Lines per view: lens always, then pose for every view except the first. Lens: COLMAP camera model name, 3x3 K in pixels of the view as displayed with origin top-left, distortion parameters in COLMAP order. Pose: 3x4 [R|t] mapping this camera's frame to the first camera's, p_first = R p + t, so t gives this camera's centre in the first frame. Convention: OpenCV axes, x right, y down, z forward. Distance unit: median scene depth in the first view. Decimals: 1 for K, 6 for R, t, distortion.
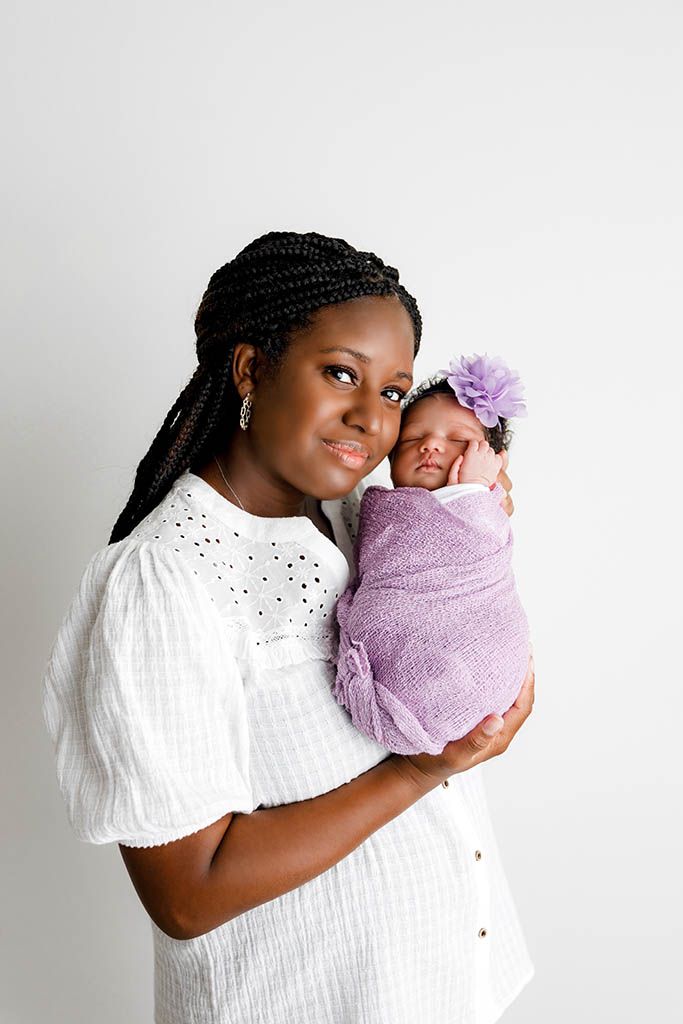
lens RADIAL K [[876.9, 0, 341.5], [0, 876.9, 512.0], [0, 0, 1]] dist [0.111622, 0.001798]
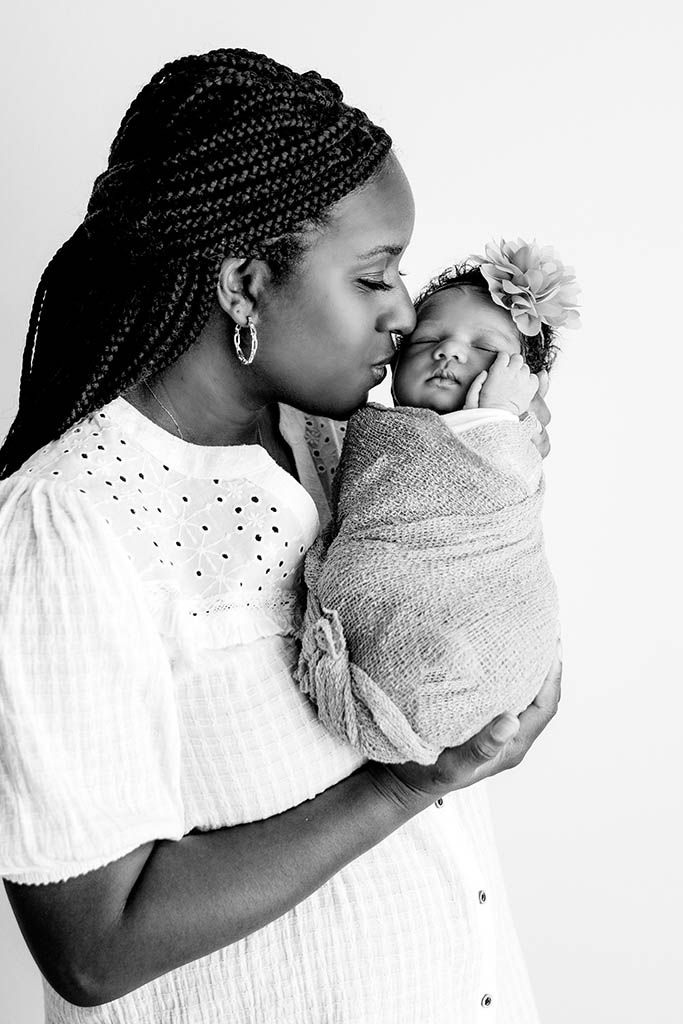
lens RADIAL K [[876.9, 0, 341.5], [0, 876.9, 512.0], [0, 0, 1]] dist [0.111622, 0.001798]
pose [[0.998173, -0.008587, -0.059809, 0.079643], [0.014091, 0.995639, 0.092219, -0.005949], [0.058757, -0.092893, 0.993941, 0.273940]]
